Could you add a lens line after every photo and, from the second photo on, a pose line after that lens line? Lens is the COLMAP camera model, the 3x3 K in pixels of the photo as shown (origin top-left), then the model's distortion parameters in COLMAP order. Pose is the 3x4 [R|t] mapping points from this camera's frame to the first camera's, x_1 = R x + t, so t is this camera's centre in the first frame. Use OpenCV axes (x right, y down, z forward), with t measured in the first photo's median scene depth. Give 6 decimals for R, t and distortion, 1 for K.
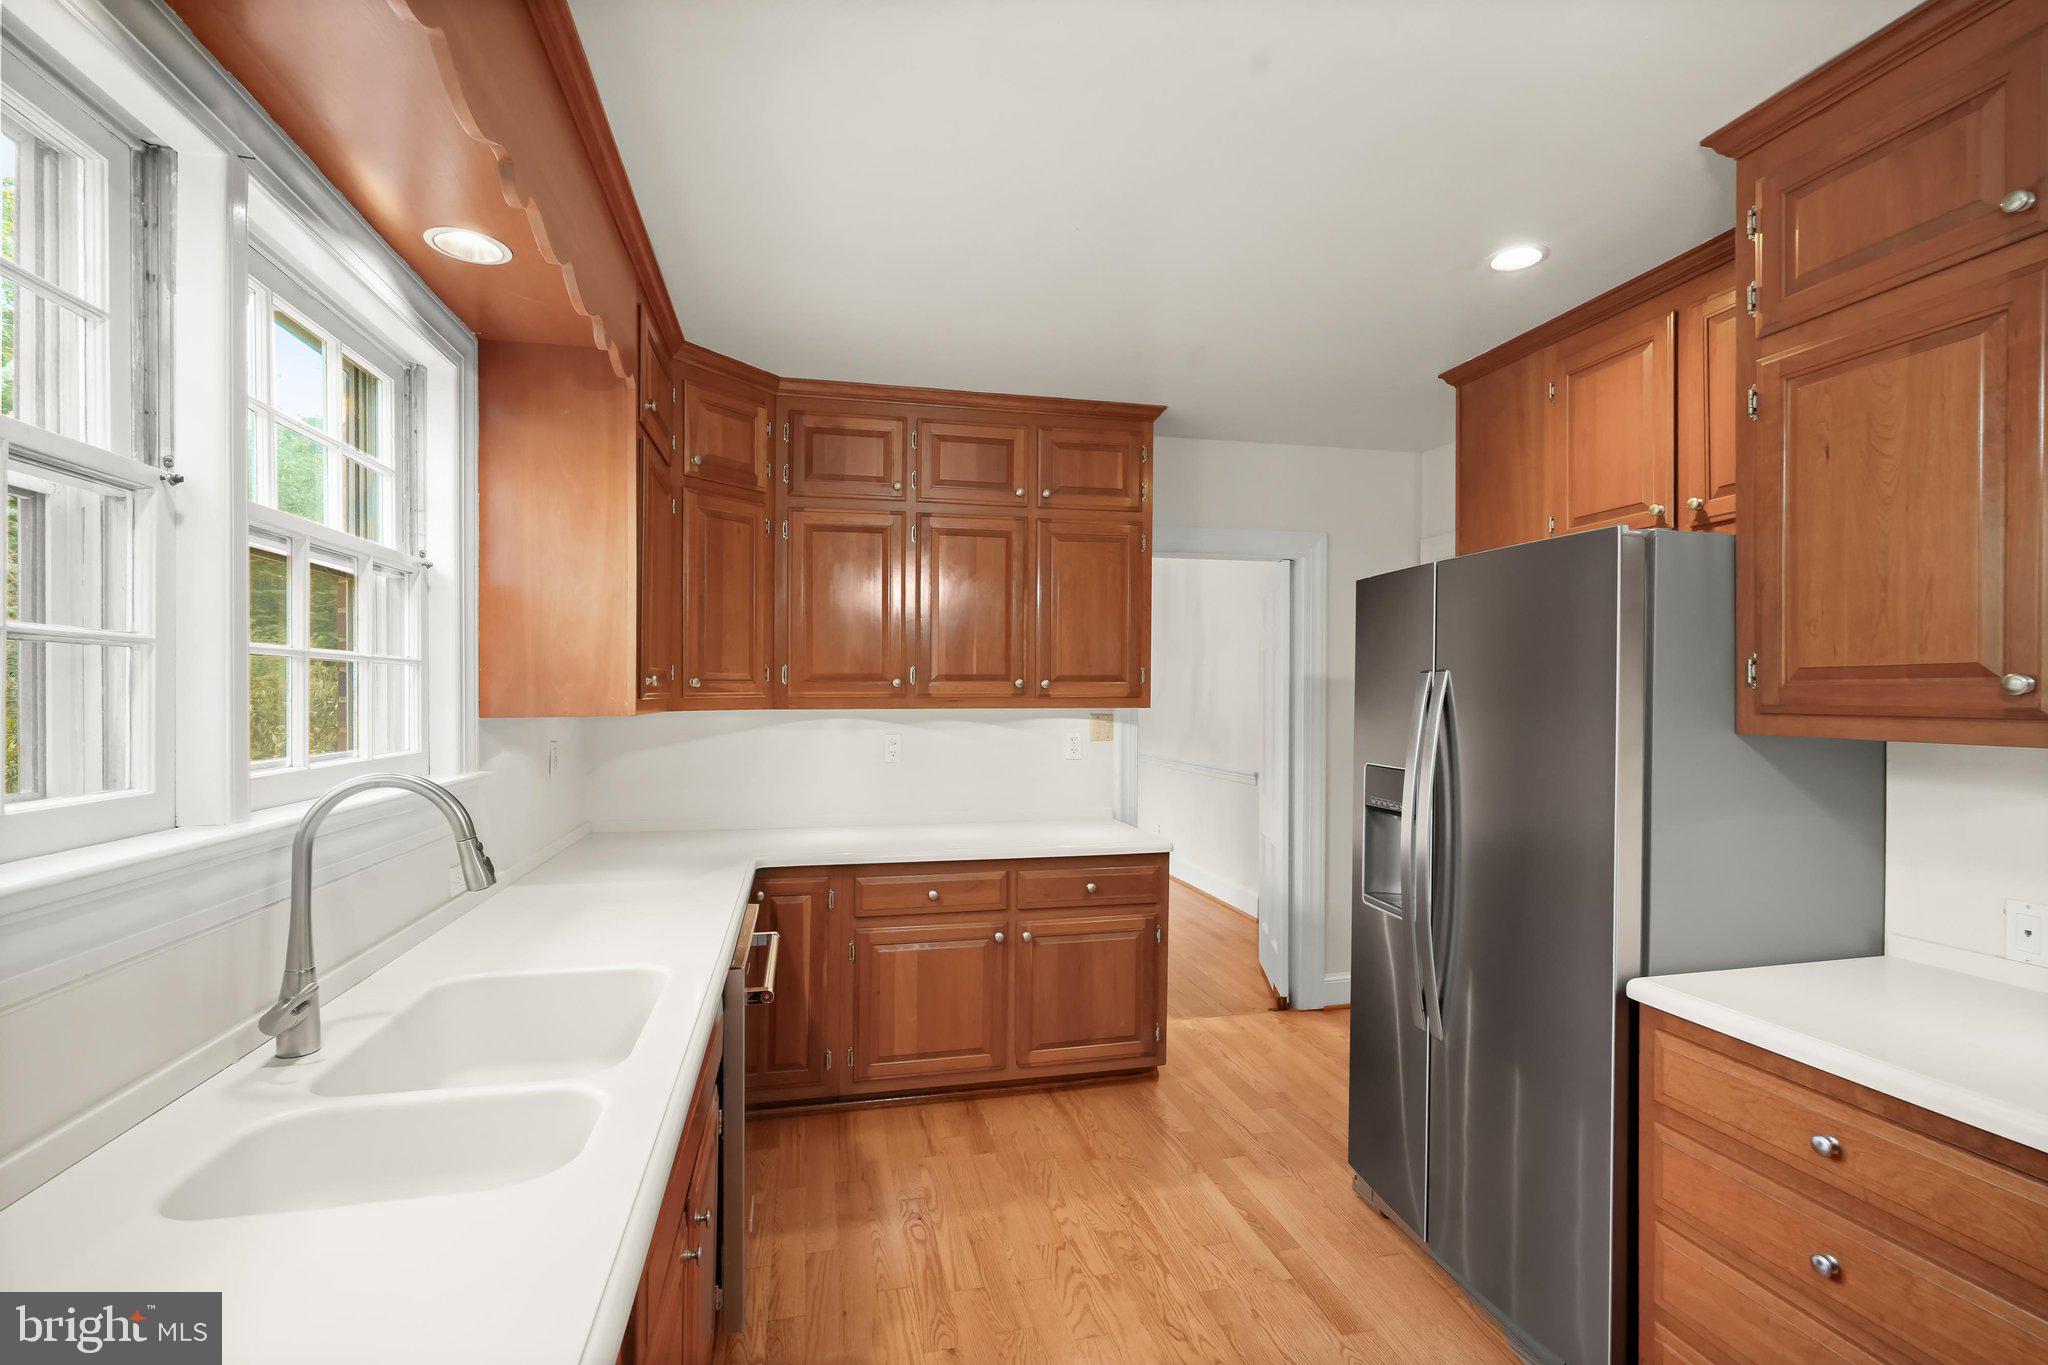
lens RADIAL K [[926.4, 0, 1024.6], [0, 926.4, 689.6], [0, 0, 1]] dist [-0.001475, -0.000235]
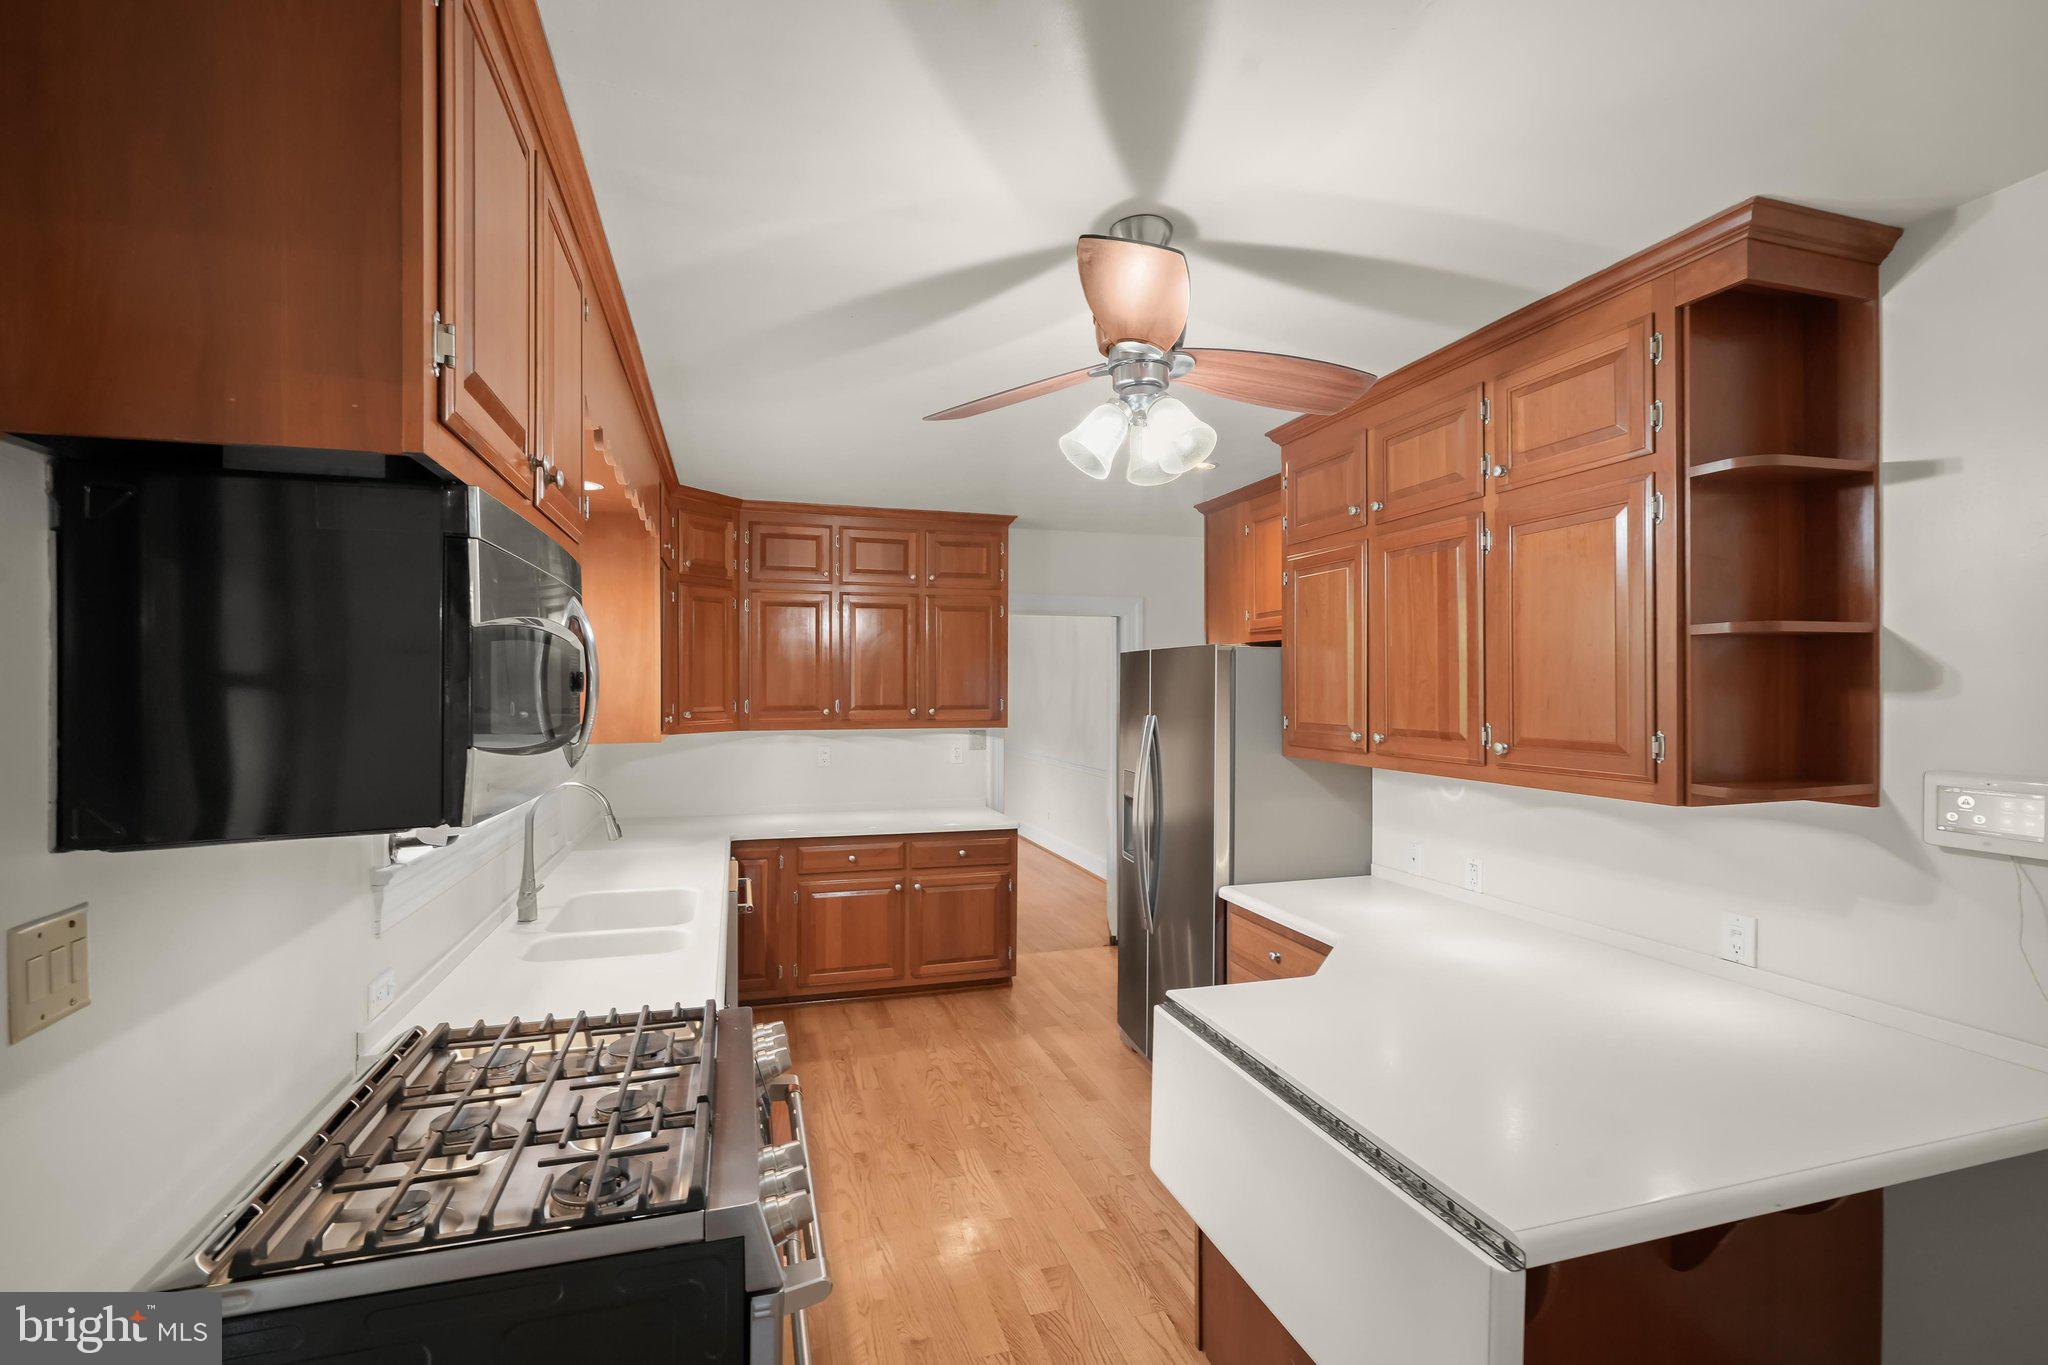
lens RADIAL K [[897.7, 0, 1002.5], [0, 897.7, 709.7], [0, 0, 1]] dist [-0.001759, -0.000081]
pose [[0.998573, -0.001488, 0.053387, 0.060581], [0.000061, 0.999643, 0.026731, -0.048683], [-0.053408, -0.026690, 0.998216, -0.403147]]
